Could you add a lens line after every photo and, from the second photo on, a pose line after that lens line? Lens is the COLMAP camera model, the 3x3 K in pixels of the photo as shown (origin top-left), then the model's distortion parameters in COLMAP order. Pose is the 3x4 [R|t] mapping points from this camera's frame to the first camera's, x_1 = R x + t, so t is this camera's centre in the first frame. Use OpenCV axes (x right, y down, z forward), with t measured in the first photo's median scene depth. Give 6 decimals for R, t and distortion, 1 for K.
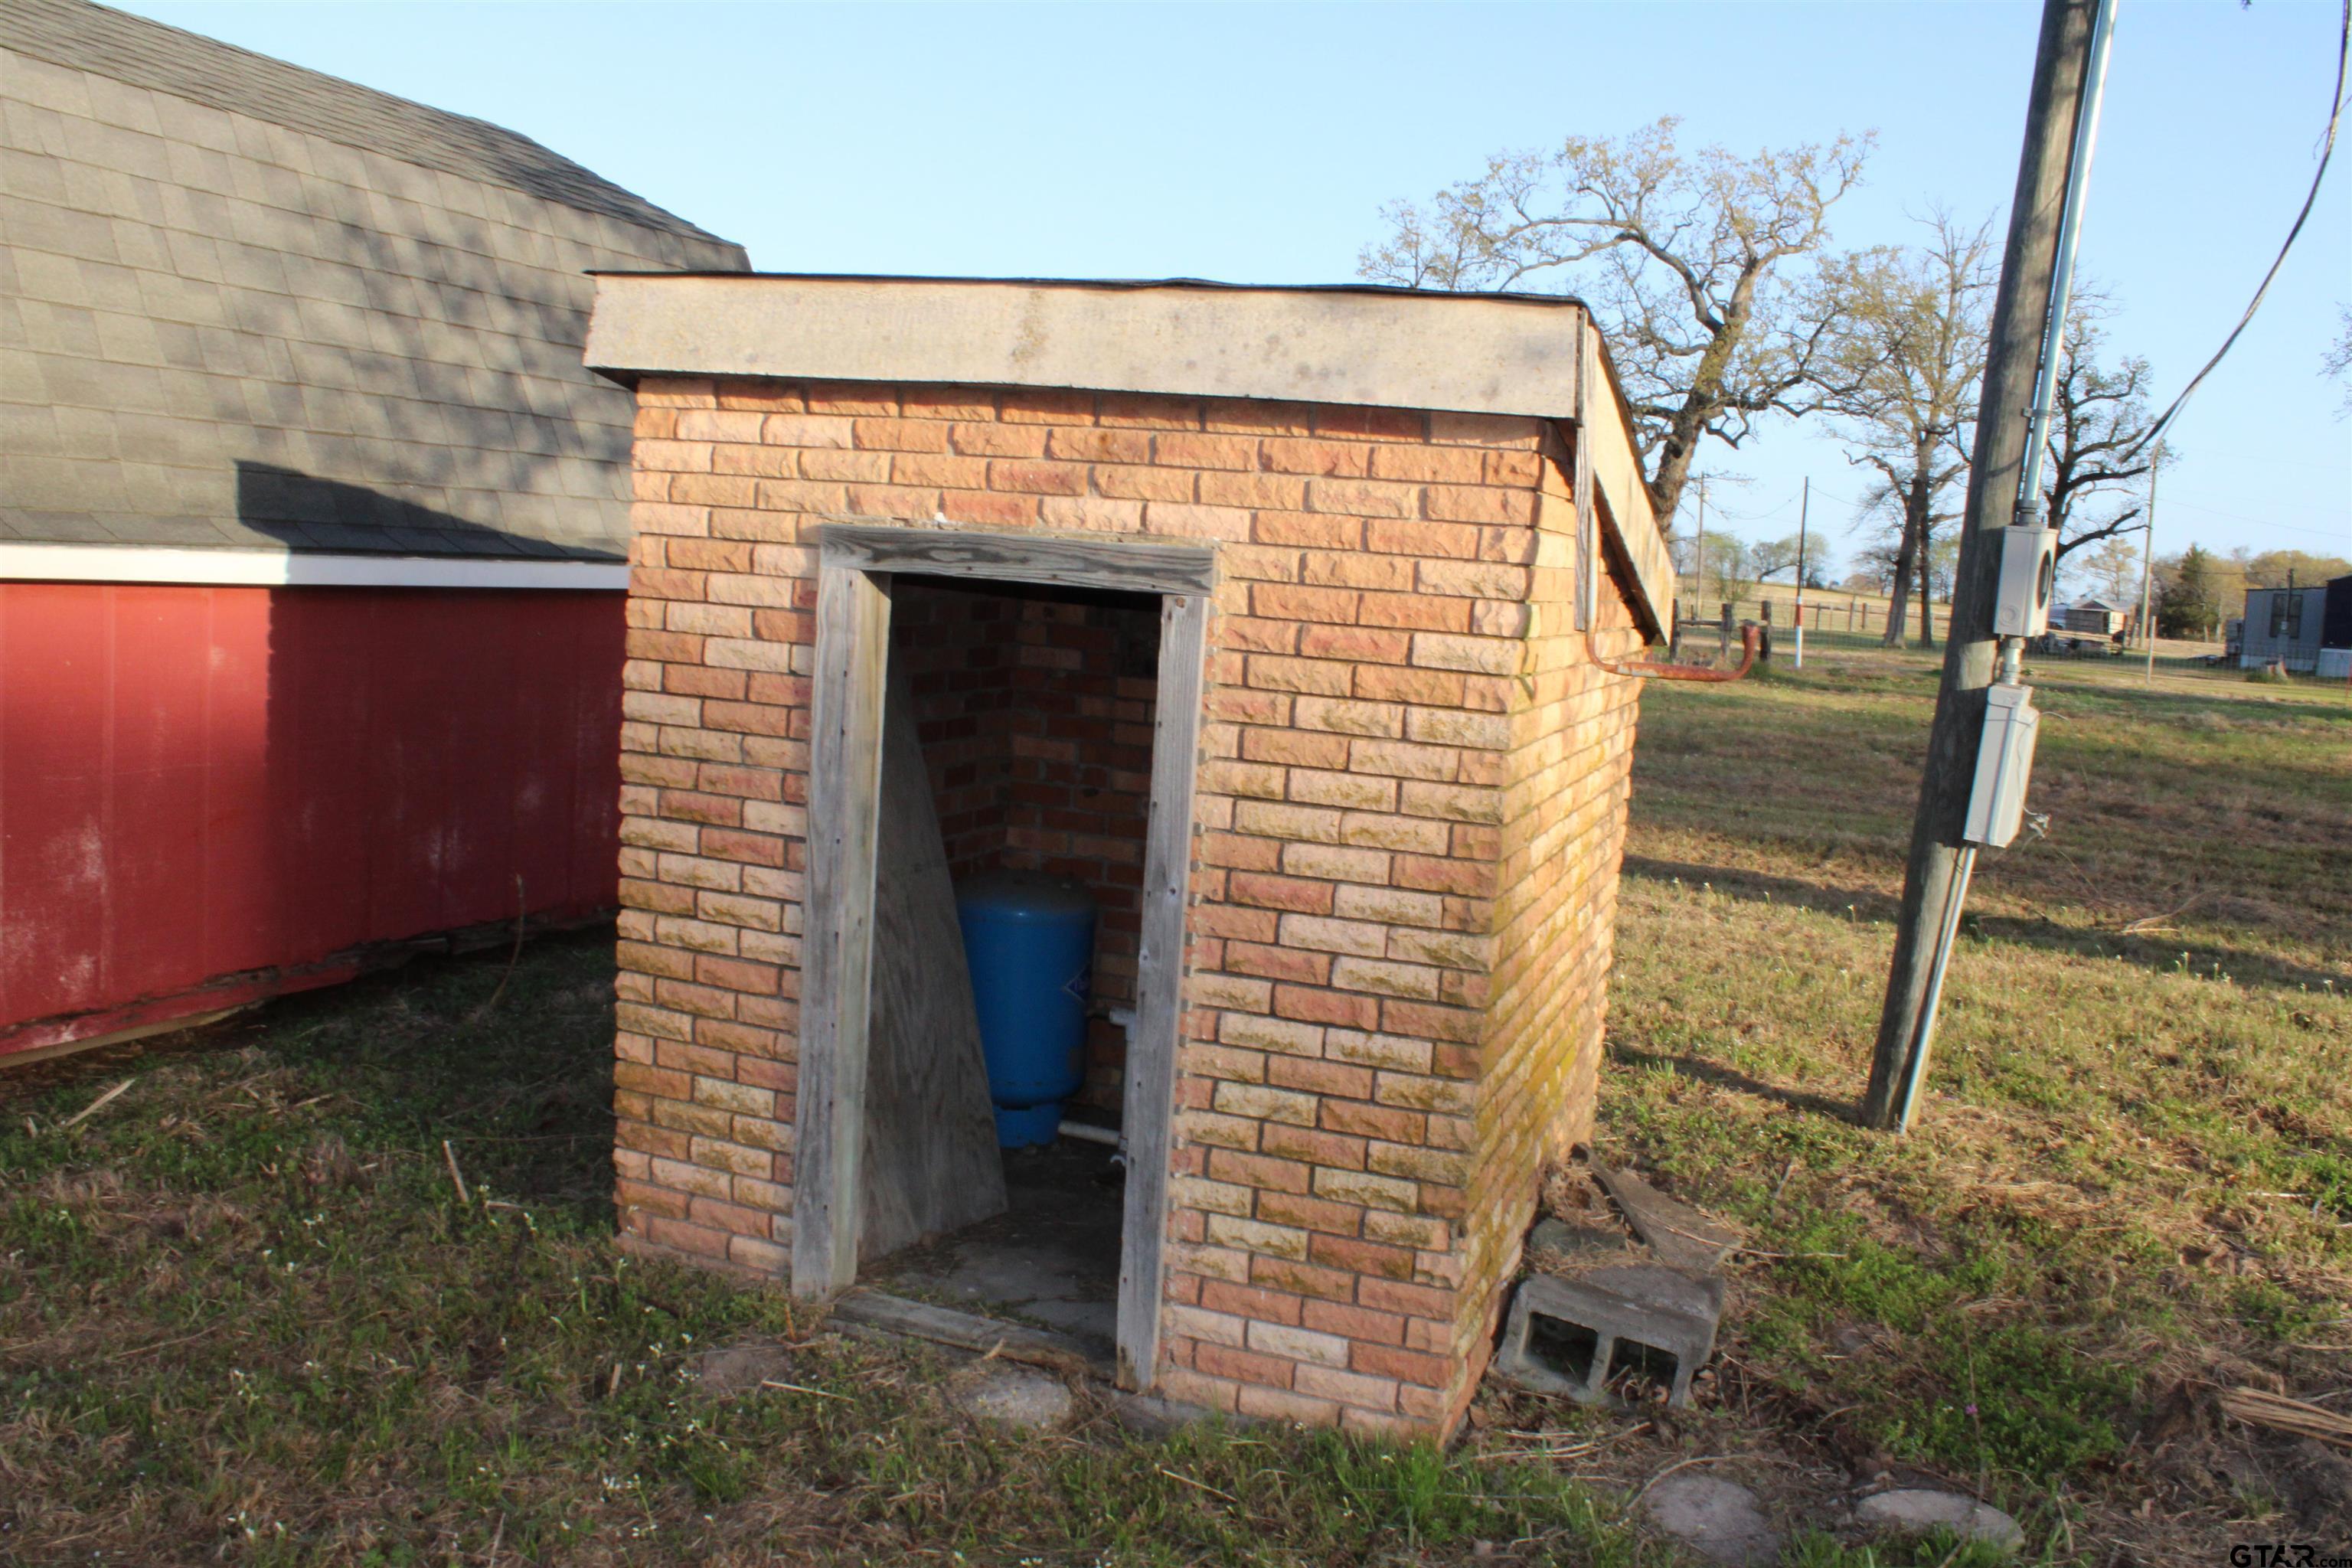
lens RADIAL K [[1944.4, 0, 1158.9], [0, 1944.4, 787.8], [0, 0, 1]] dist [-0.105287, 0.036318]
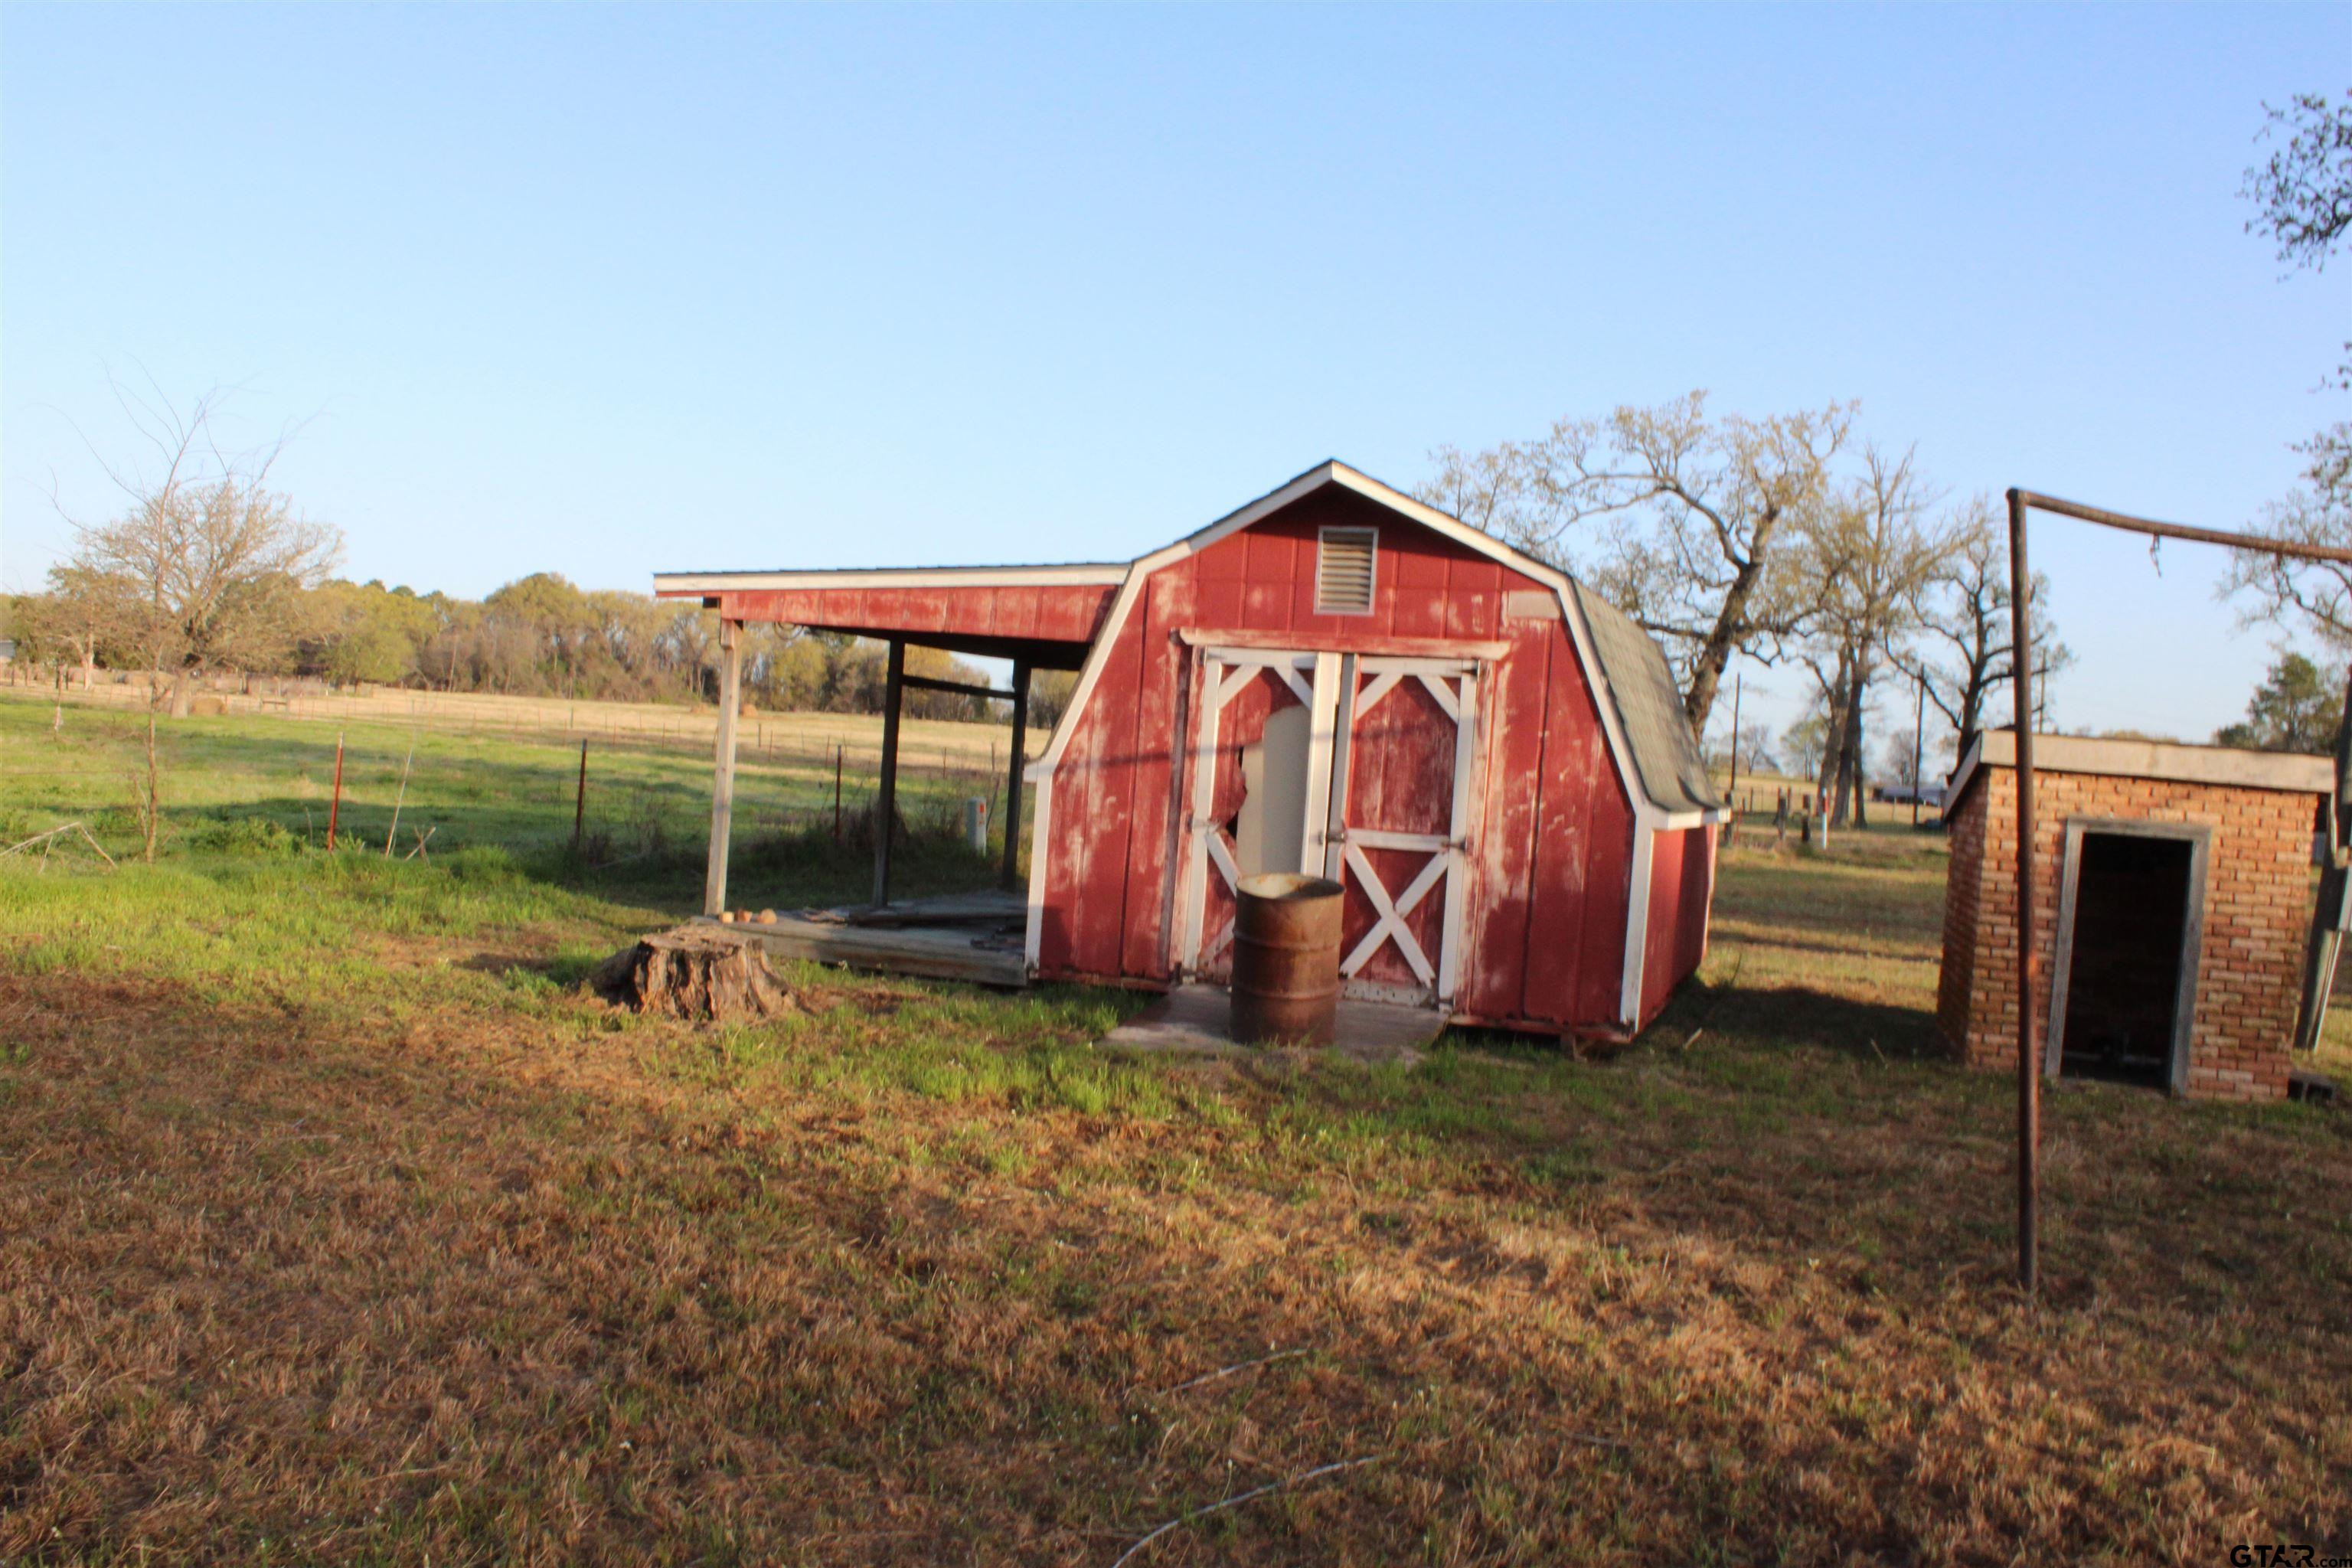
lens RADIAL K [[1944.4, 0, 1187.8], [0, 1944.4, 763.1], [0, 0, 1]] dist [-0.105287, 0.036318]
pose [[0.996974, 0.005744, 0.077529, -1.766436], [0.002356, 0.994576, -0.103984, 0.089294], [-0.077706, 0.103852, 0.991553, -1.857230]]
